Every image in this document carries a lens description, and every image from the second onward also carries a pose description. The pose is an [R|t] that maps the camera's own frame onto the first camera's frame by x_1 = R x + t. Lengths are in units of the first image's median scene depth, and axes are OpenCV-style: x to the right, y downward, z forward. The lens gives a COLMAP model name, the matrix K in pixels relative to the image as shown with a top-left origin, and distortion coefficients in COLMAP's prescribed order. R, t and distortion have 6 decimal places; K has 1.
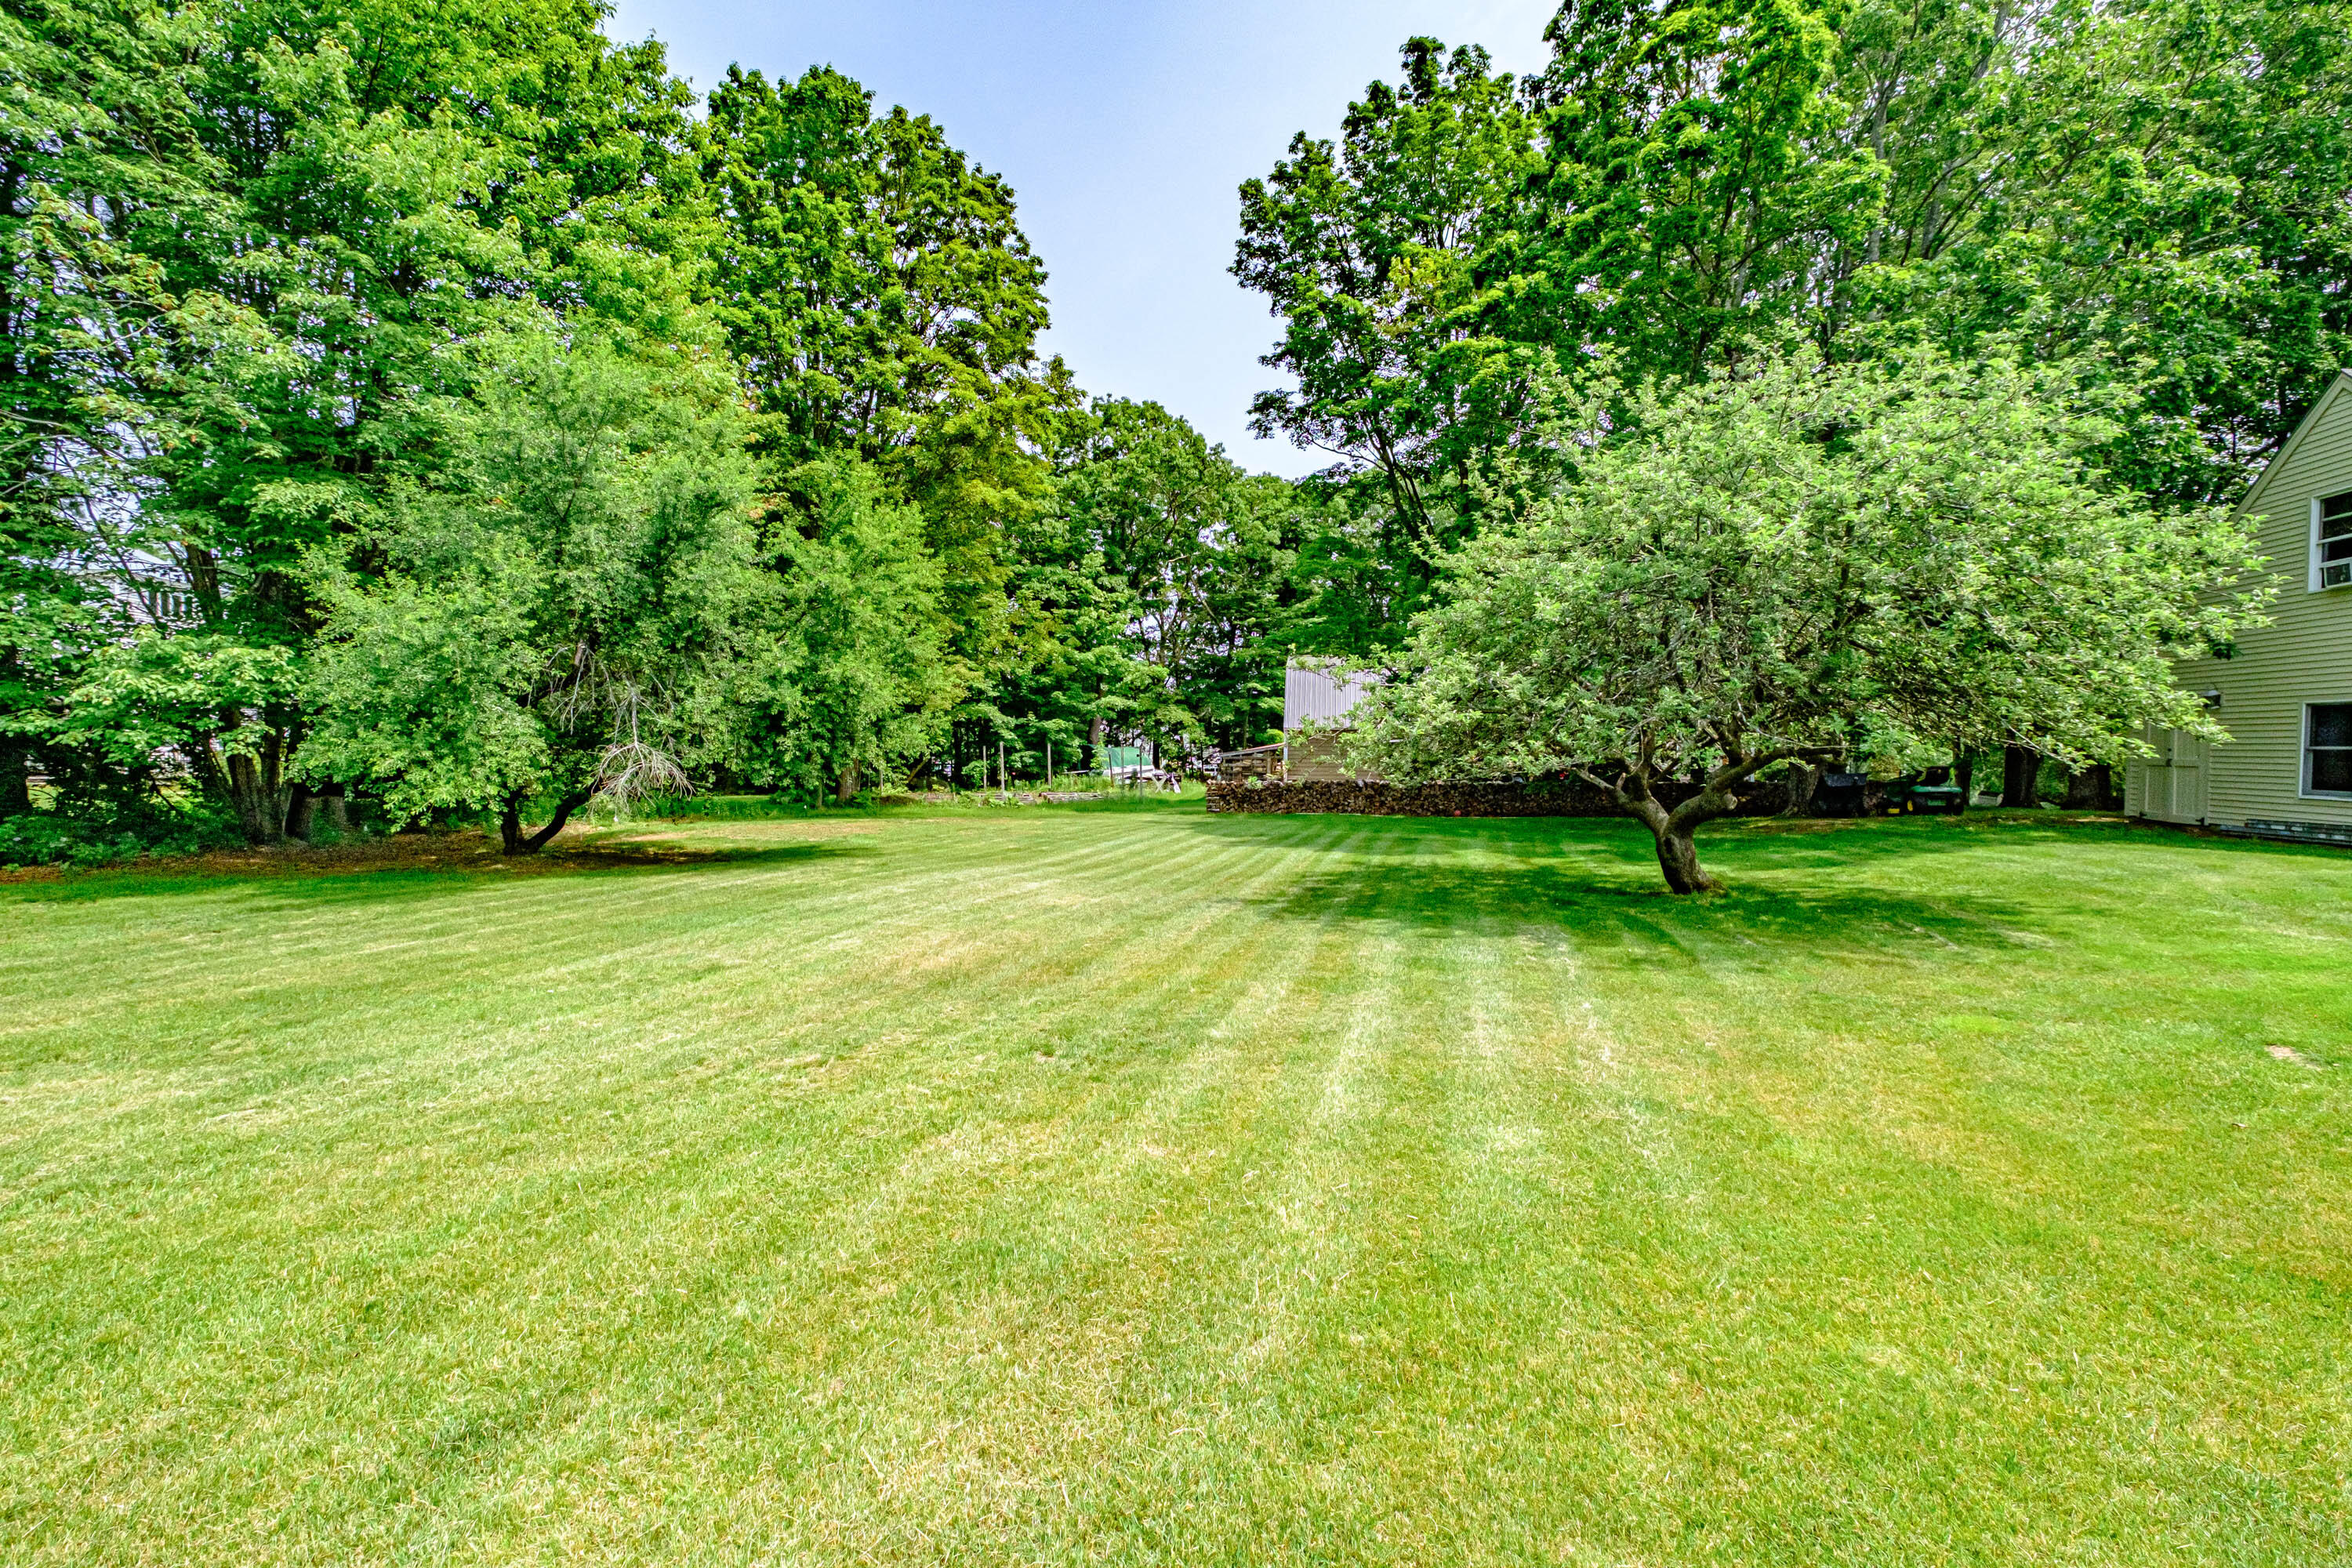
lens RADIAL K [[1032.1, 0, 1169.1], [0, 1032.1, 759.6], [0, 0, 1]] dist [0.005322, -0.004614]
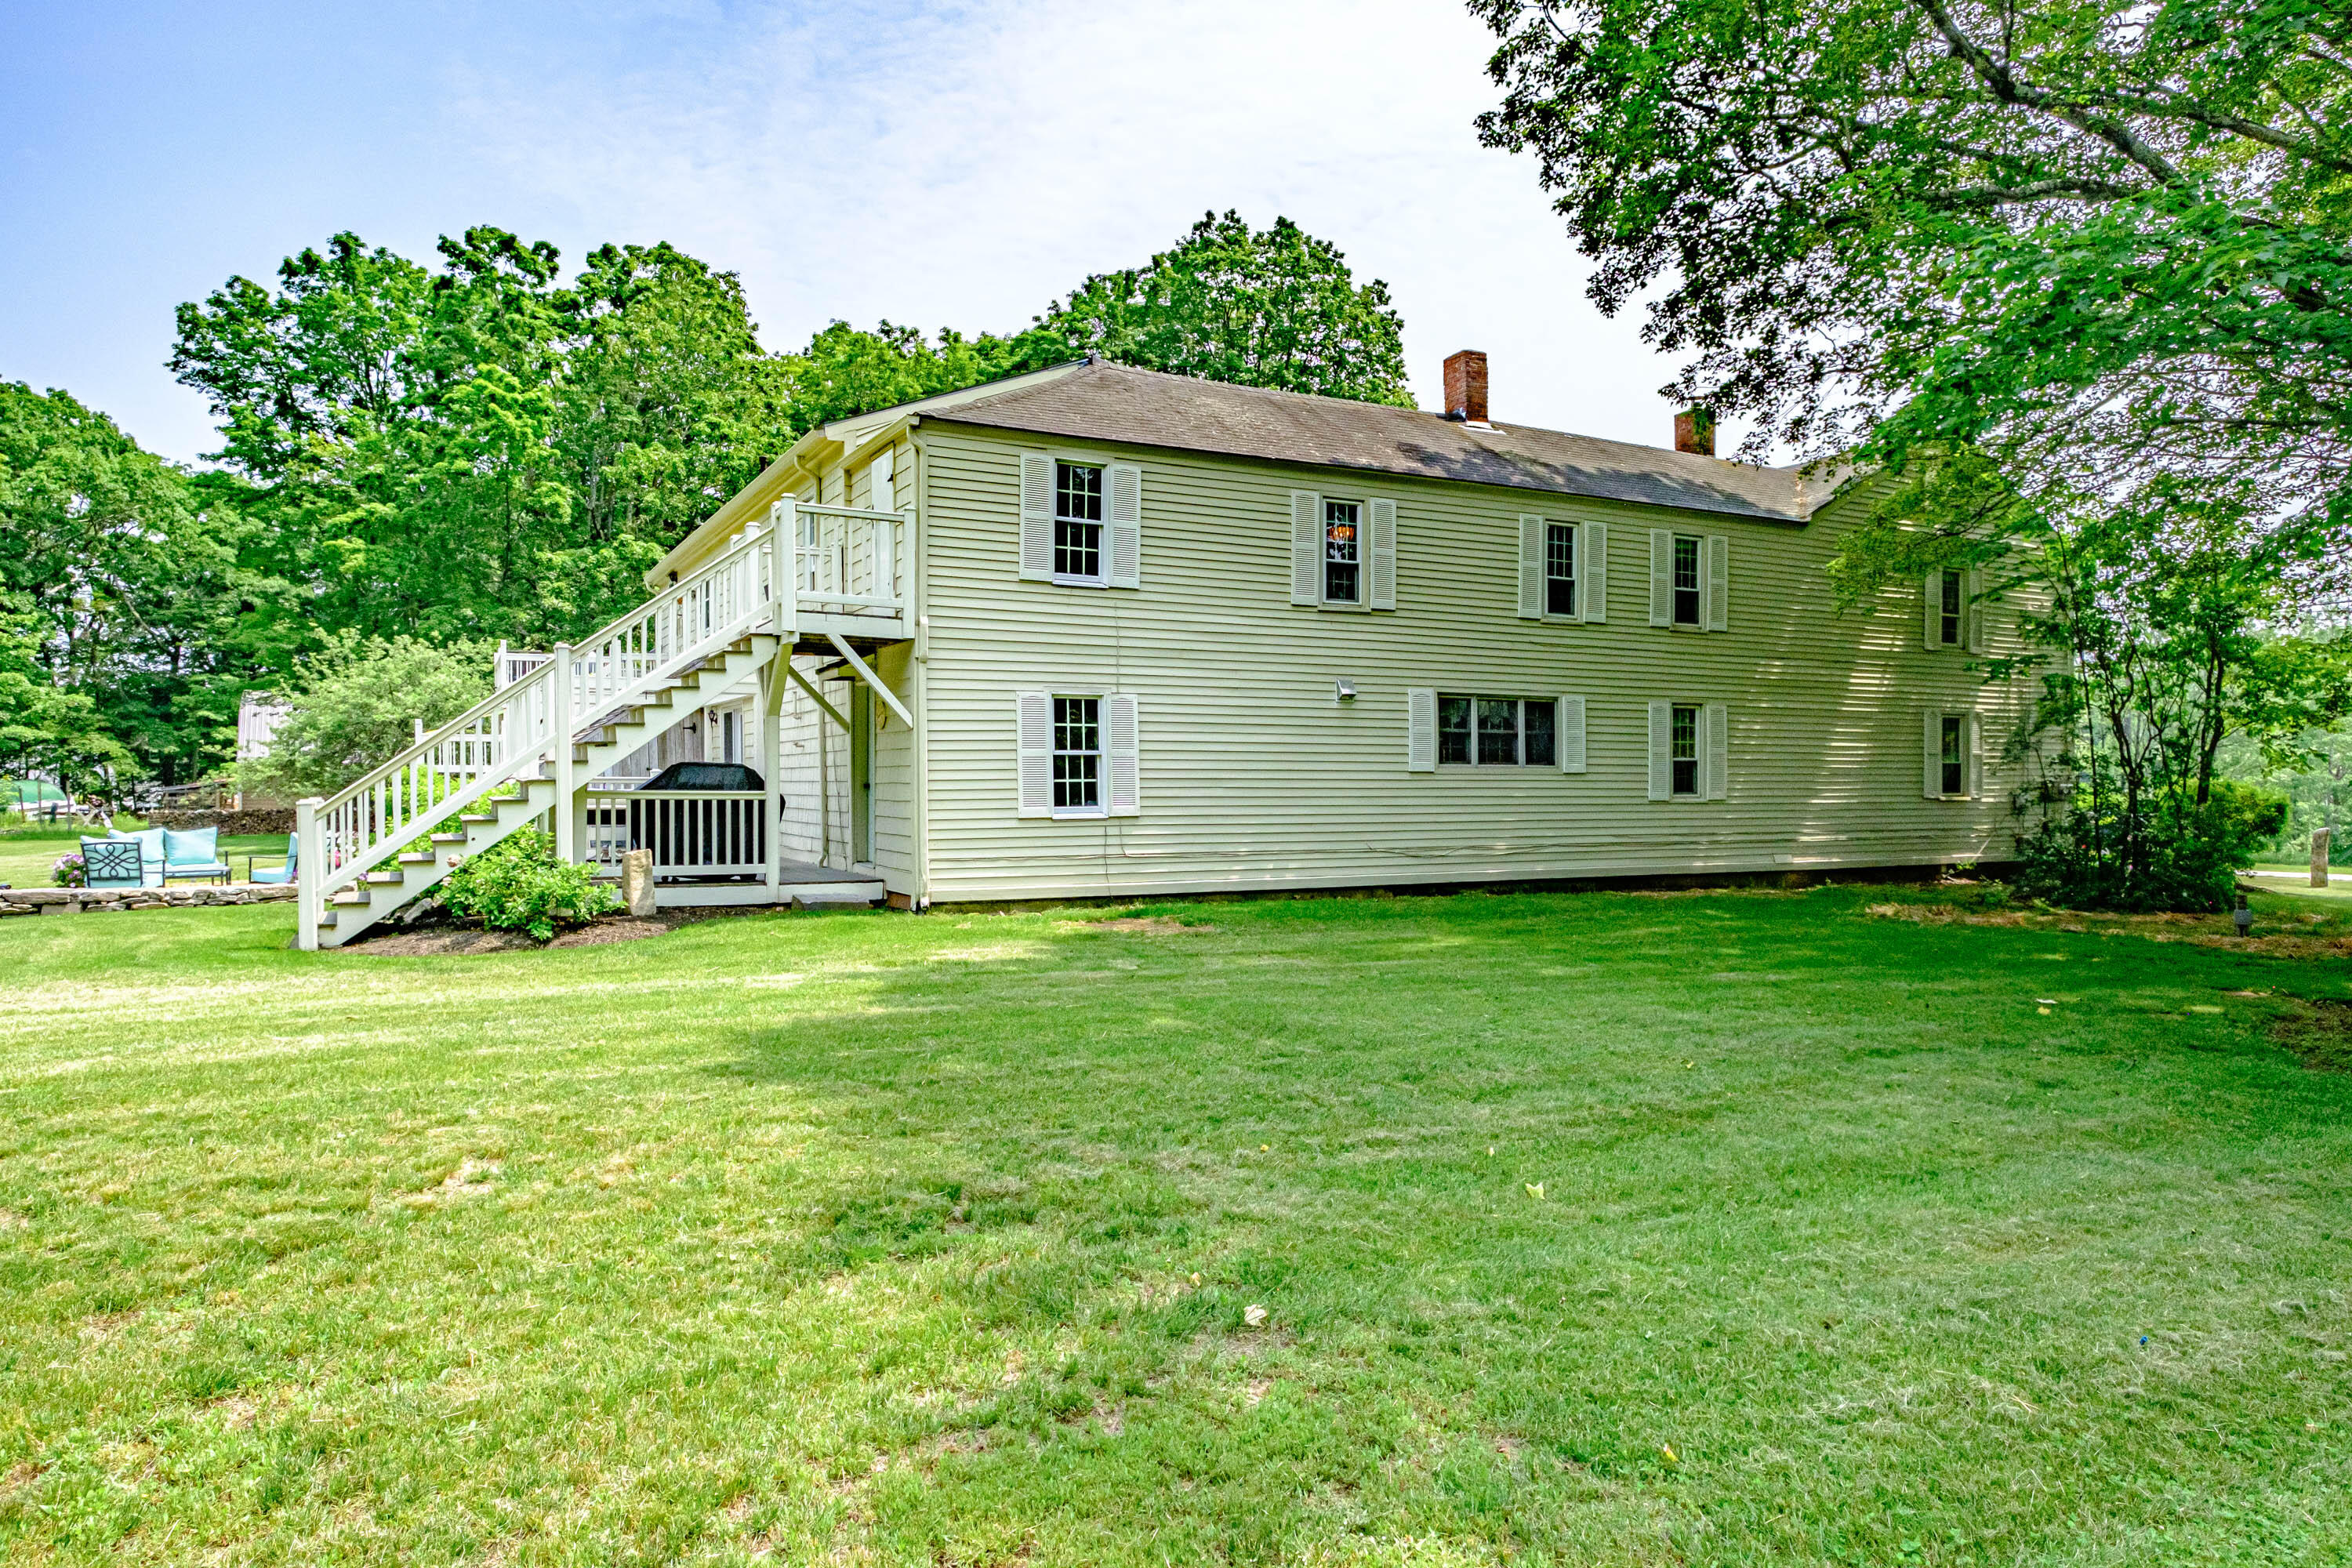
lens RADIAL K [[1461.6, 0, 1202.8], [0, 1461.6, 840.7], [0, 0, 1]] dist [-0.006729, -0.001262]
pose [[0.783010, -0.011497, 0.621903, -0.048863], [-0.004994, 0.999681, 0.024768, 0.005496], [-0.621989, -0.022500, 0.782703, -0.953957]]
